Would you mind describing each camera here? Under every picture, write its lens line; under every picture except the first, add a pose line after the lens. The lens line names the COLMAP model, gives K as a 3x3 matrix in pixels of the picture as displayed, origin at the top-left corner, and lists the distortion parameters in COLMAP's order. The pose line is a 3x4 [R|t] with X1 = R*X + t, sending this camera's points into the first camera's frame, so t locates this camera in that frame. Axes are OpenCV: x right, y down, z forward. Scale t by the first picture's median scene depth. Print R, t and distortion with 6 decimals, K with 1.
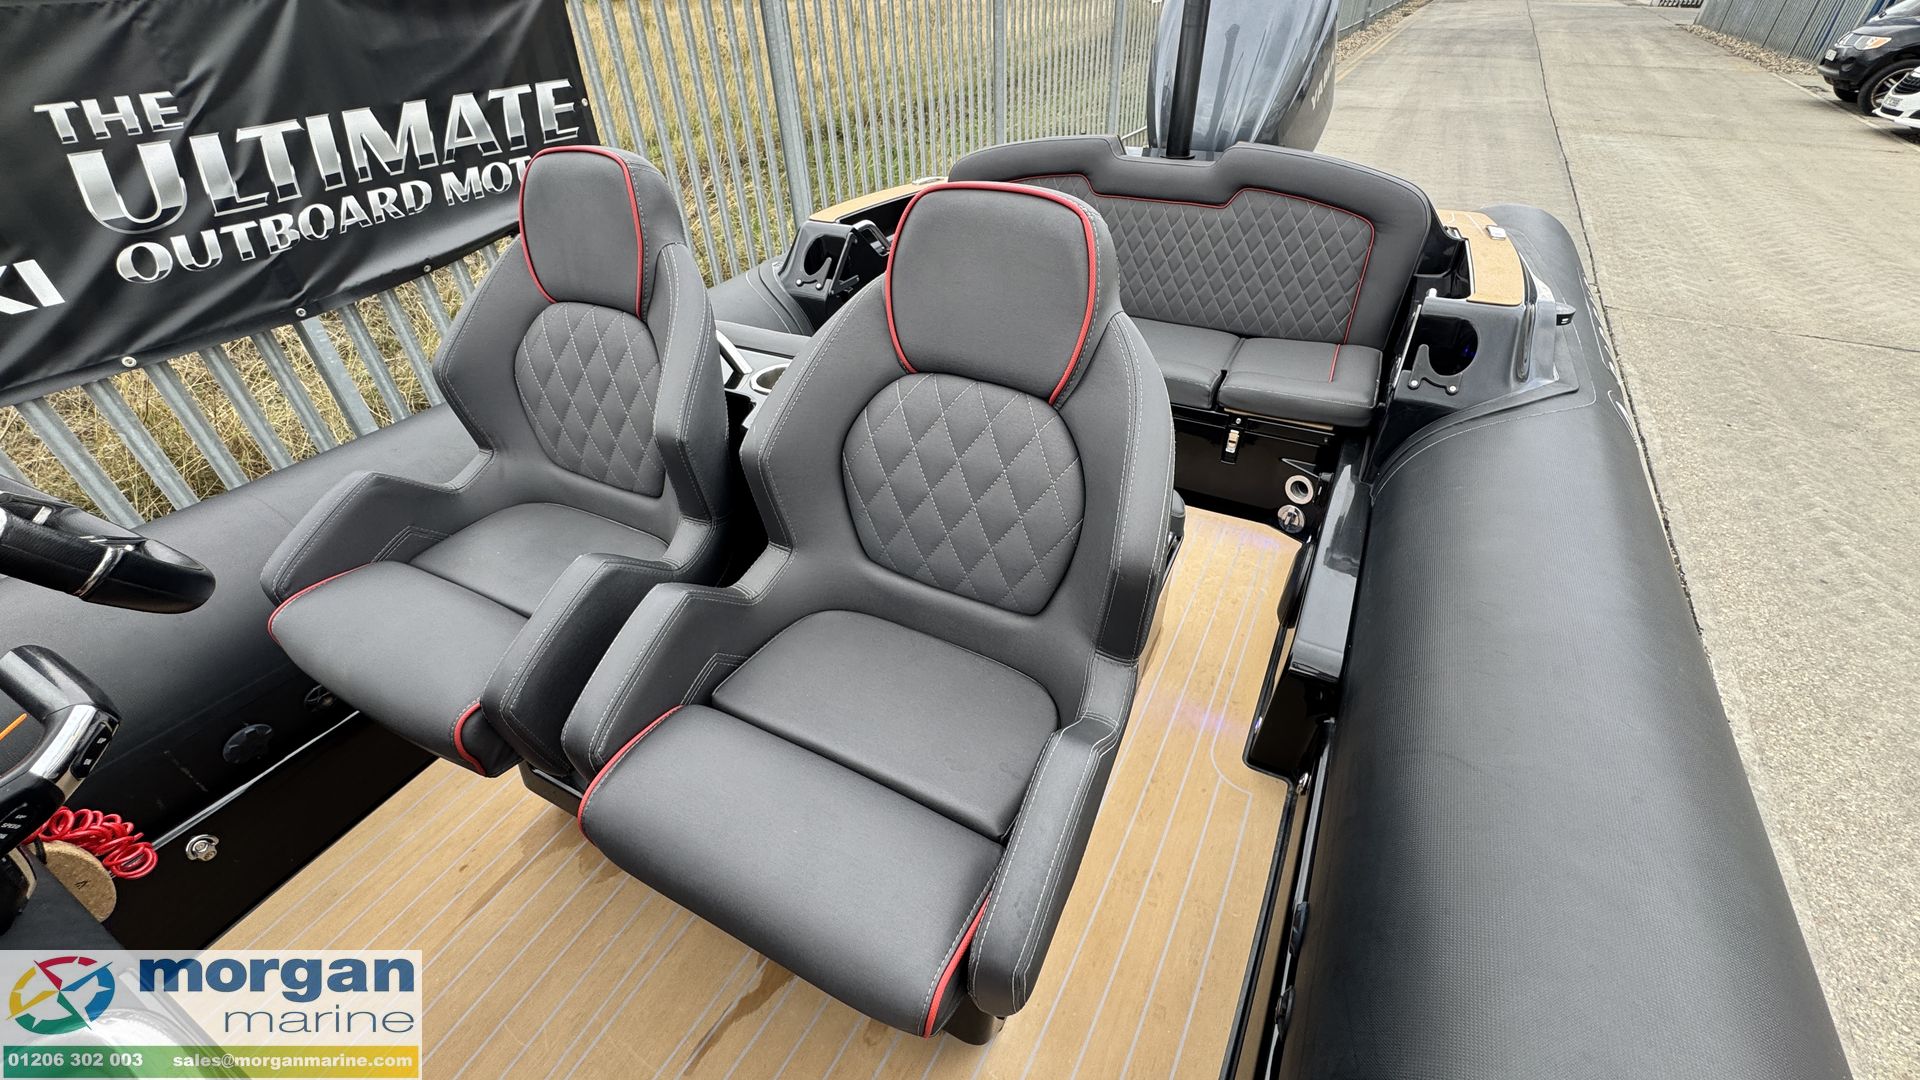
lens RADIAL K [[771.0, 0, 959.6], [0, 771.0, 545.6], [0, 0, 1]] dist [-0.000965, 0.000218]
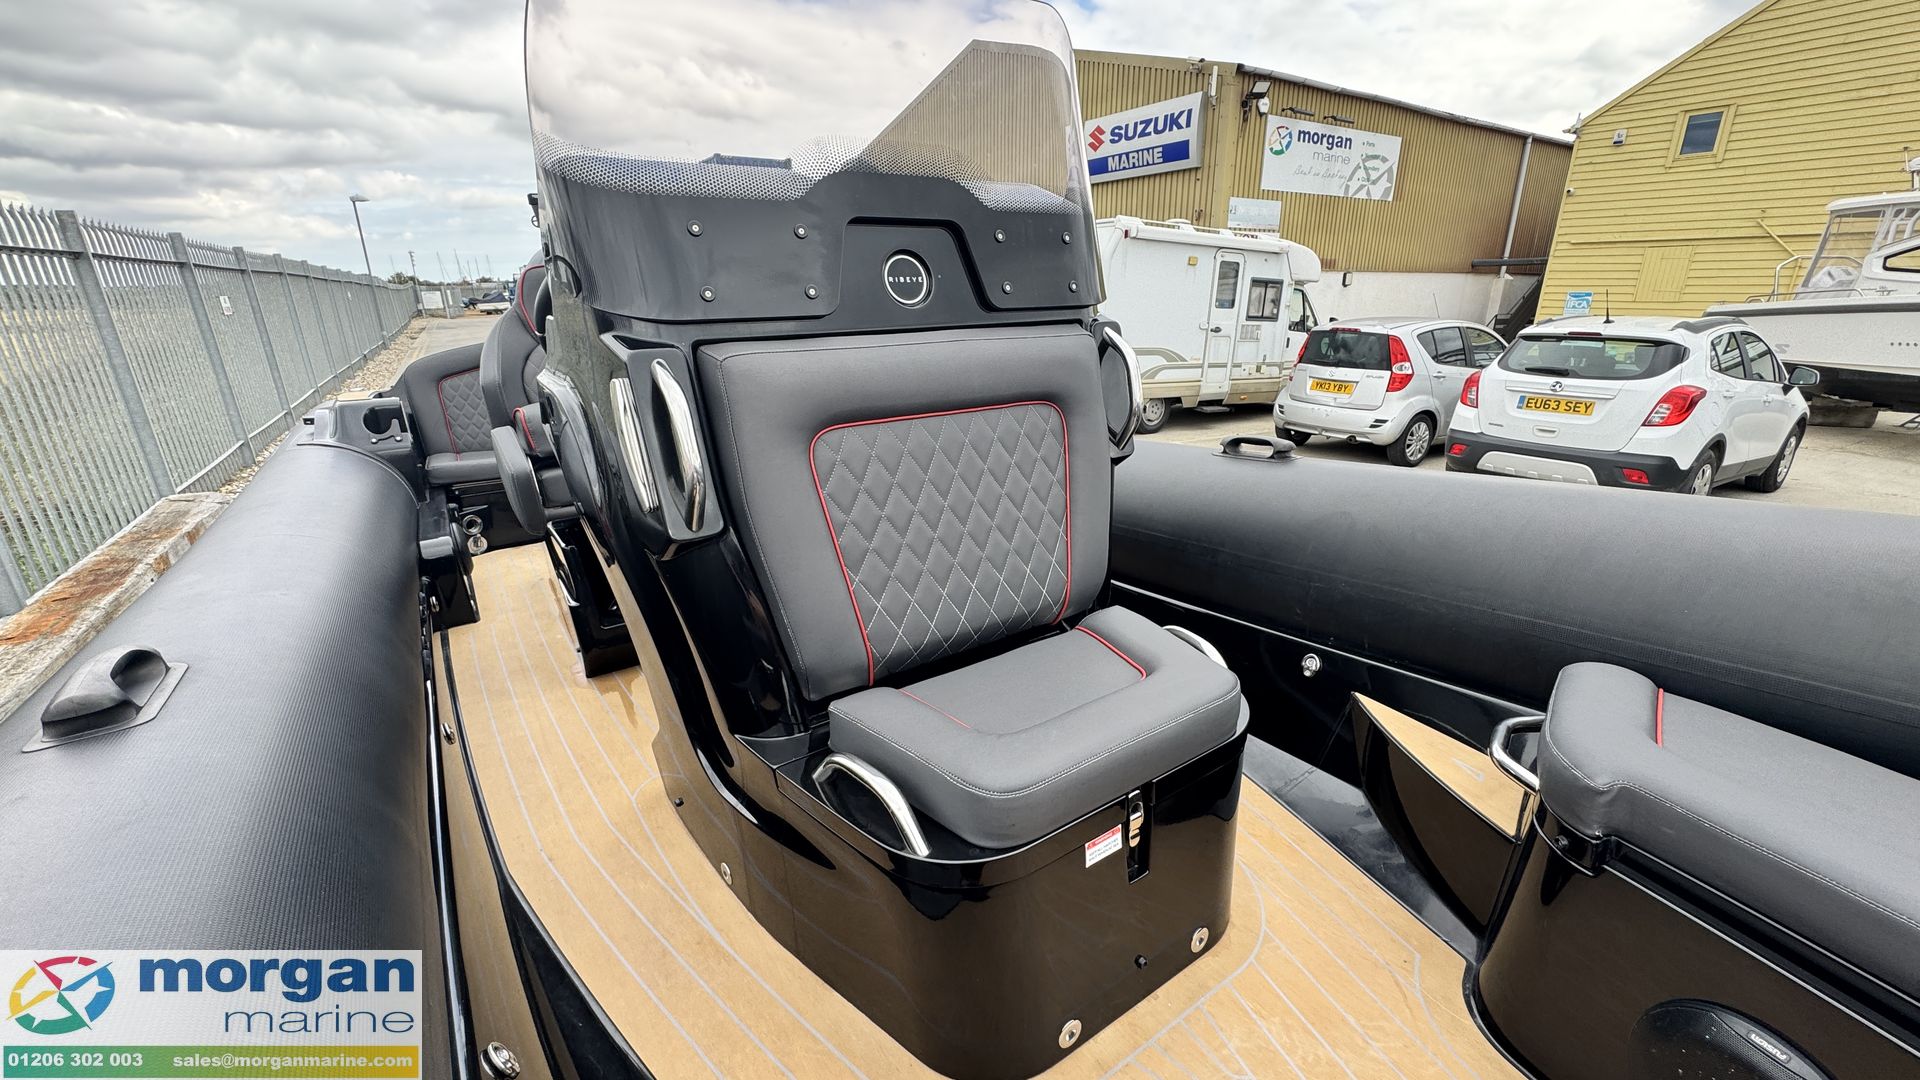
lens RADIAL K [[763.8, 0, 958.7], [0, 763.8, 545.0], [0, 0, 1]] dist [-0.002286, -0.000103]
pose [[0.469176, -0.269076, 0.841113, -0.591347], [0.537004, 0.843051, -0.029846, 0.239527], [-0.701071, 0.465685, 0.540035, -0.168426]]
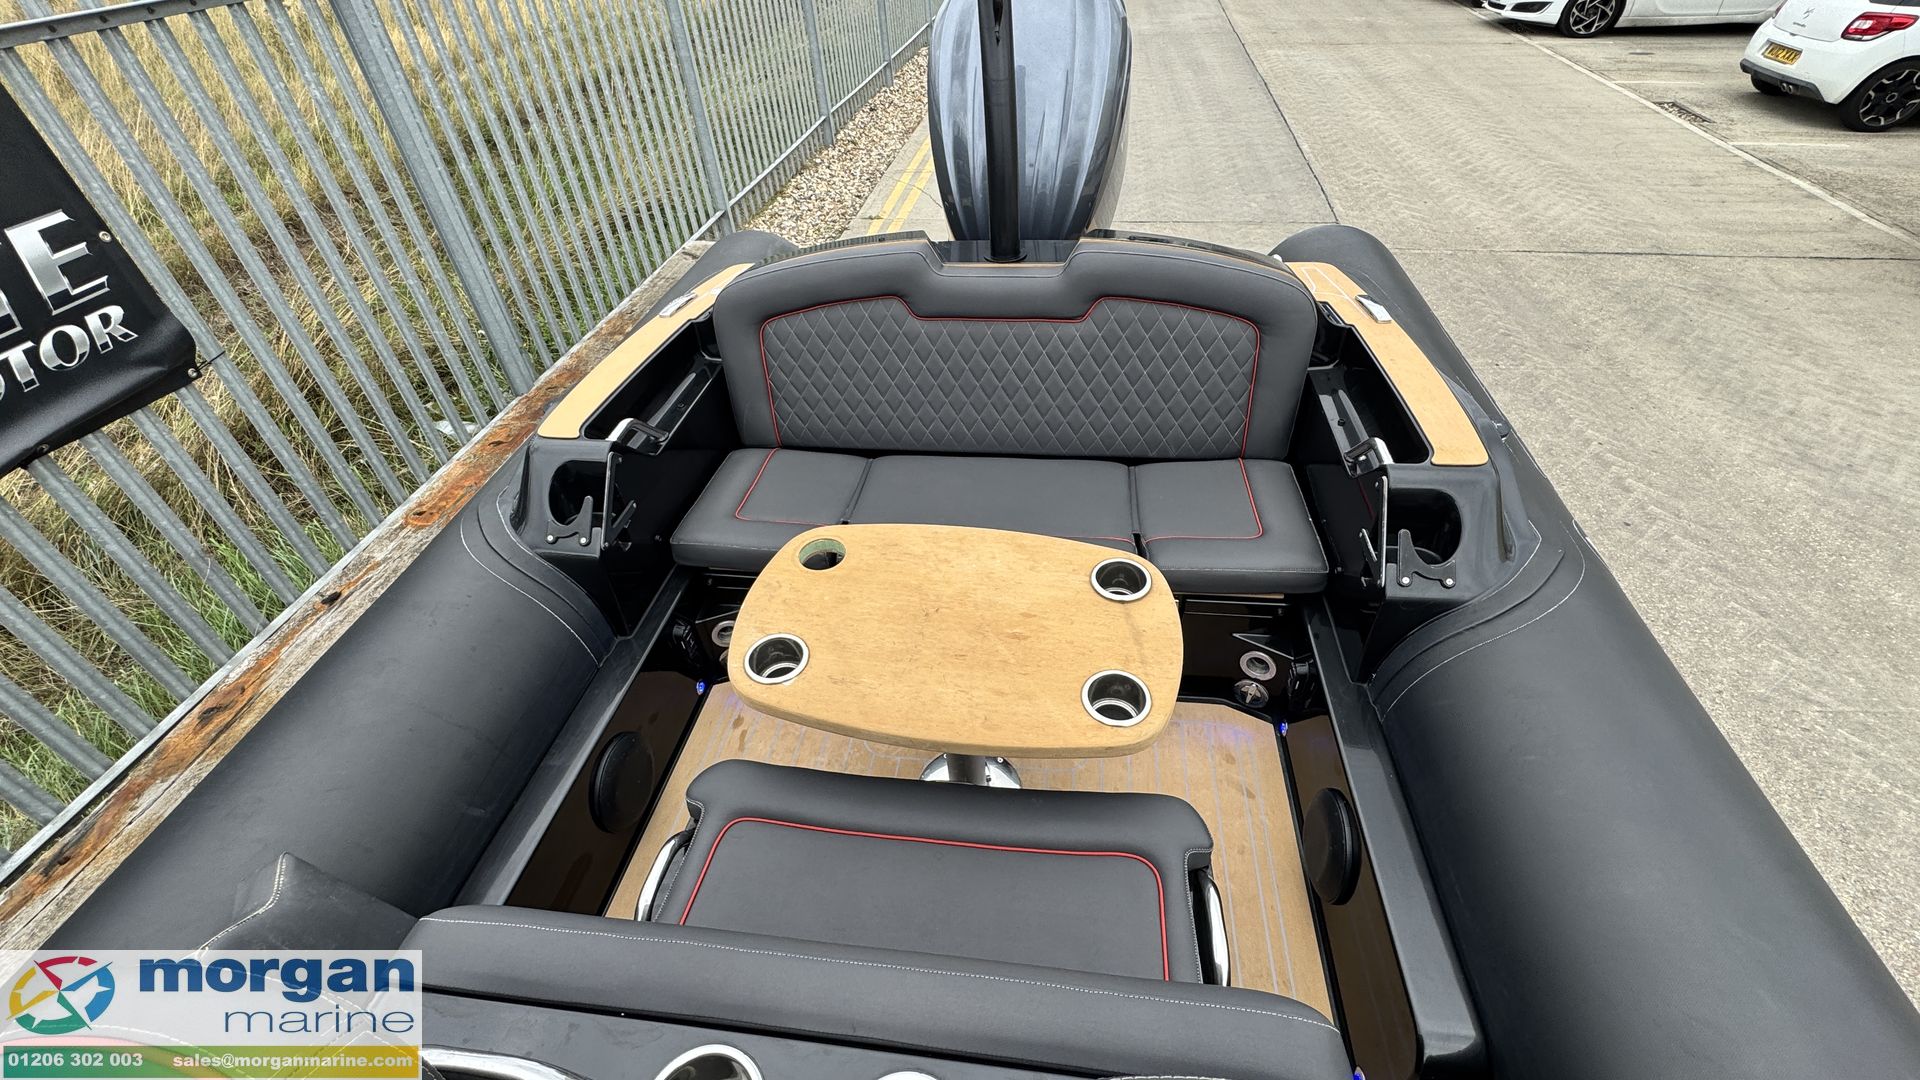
lens RADIAL K [[810.1, 0, 956.3], [0, 810.1, 547.5], [0, 0, 1]] dist [-0.002665, -0.000027]
pose [[0.939004, -0.242918, 0.243440, -0.033027], [0.230644, 0.969893, 0.078168, -0.212472], [-0.255099, -0.017253, 0.966761, 0.142279]]
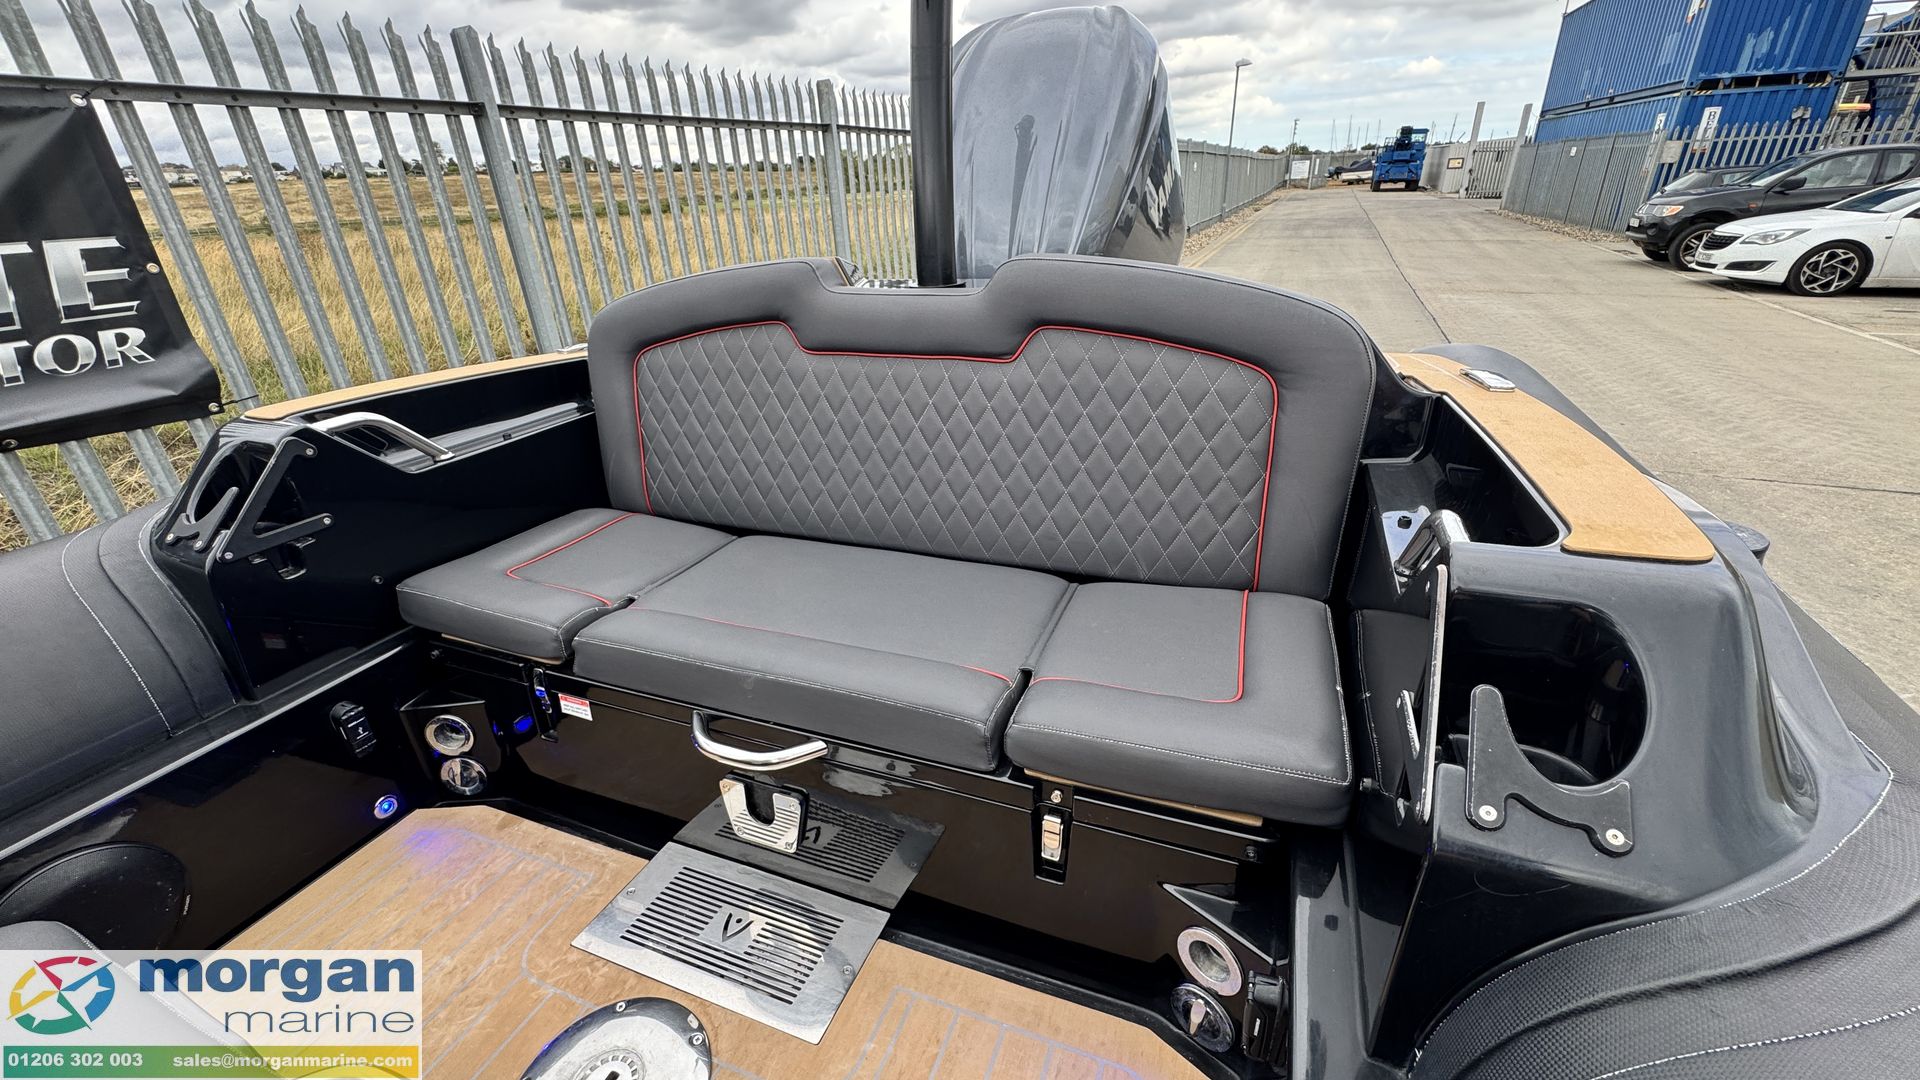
lens RADIAL K [[771.0, 0, 959.6], [0, 771.0, 545.6], [0, 0, 1]] dist [-0.000965, 0.000218]
pose [[0.994221, -0.062511, 0.087277, 0.173450], [0.079327, 0.975558, -0.204922, -0.136308], [-0.072334, 0.210661, 0.974879, 0.337761]]
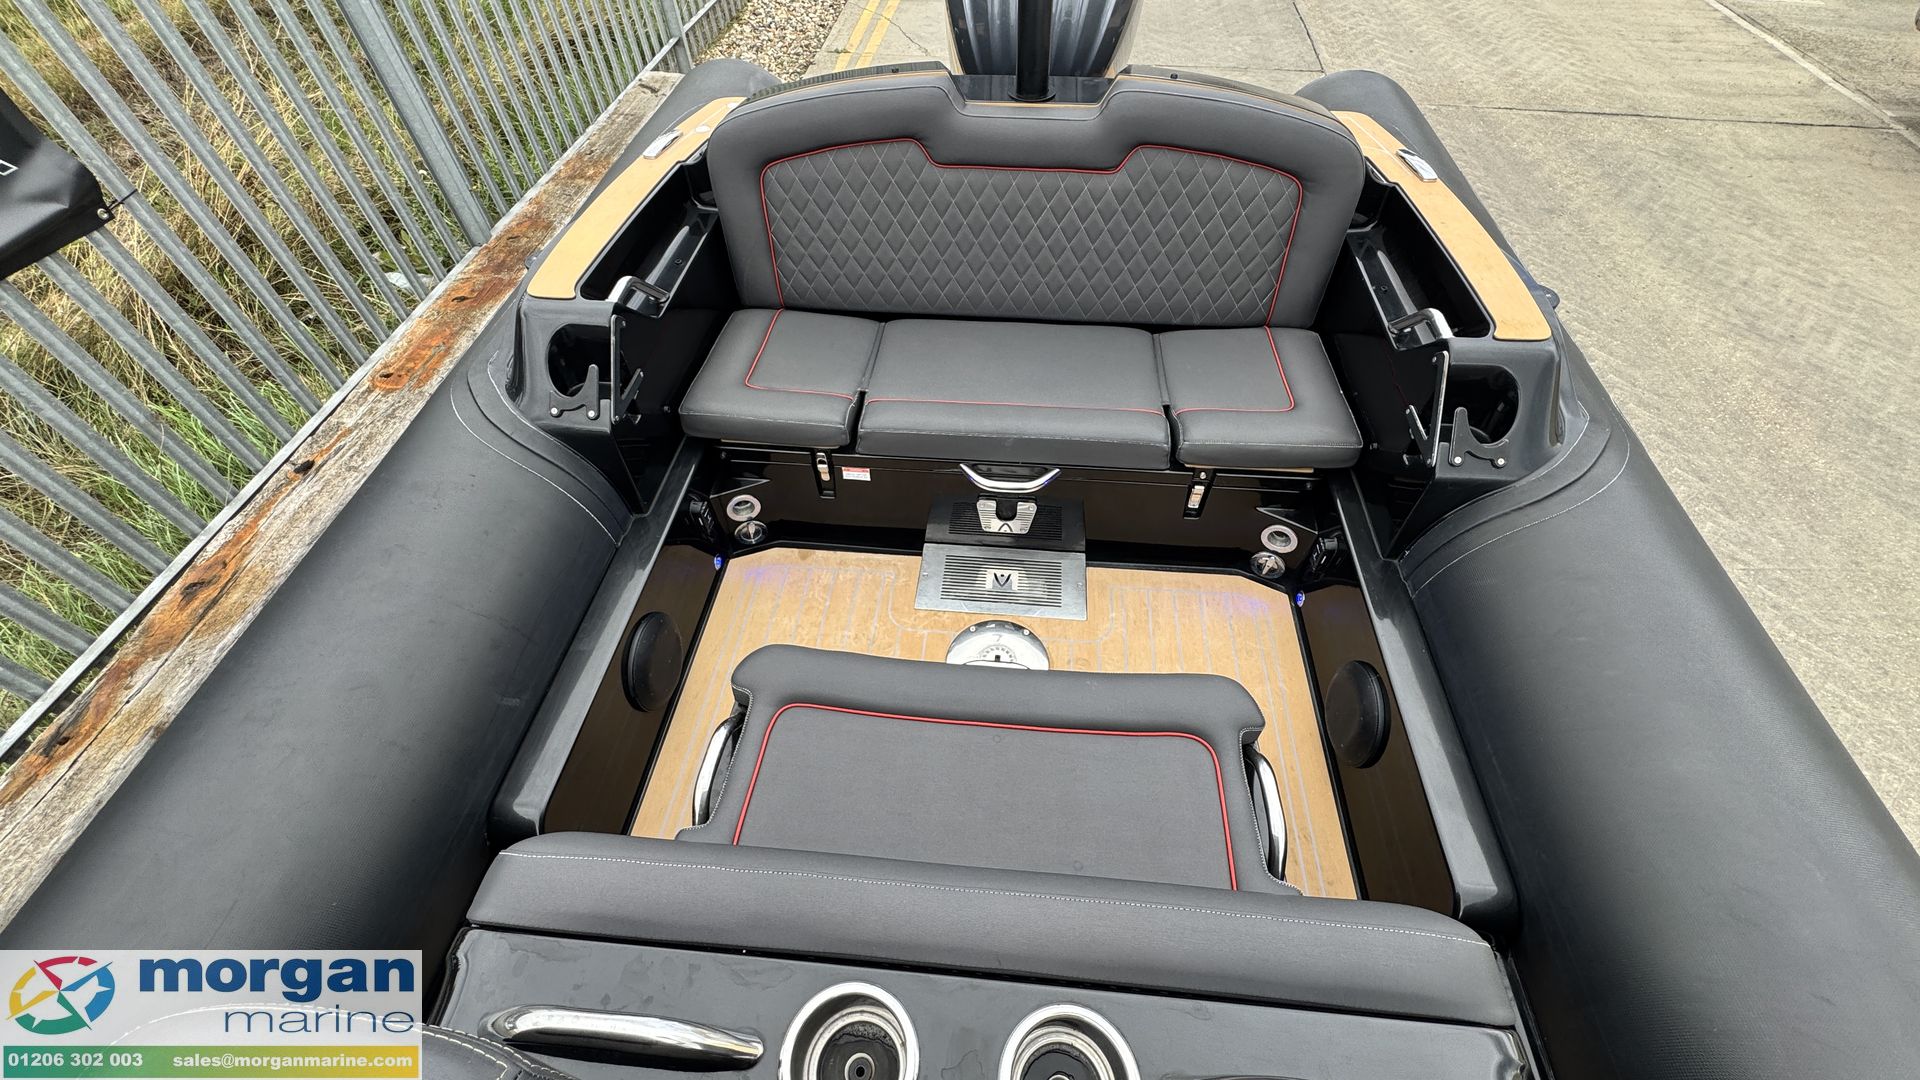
lens RADIAL K [[763.8, 0, 958.7], [0, 763.8, 545.0], [0, 0, 1]] dist [-0.002286, -0.000103]
pose [[0.923617, -0.289470, 0.251274, -0.064071], [0.221775, 0.938215, 0.265648, -0.229700], [-0.312646, -0.189630, 0.930749, 0.198003]]
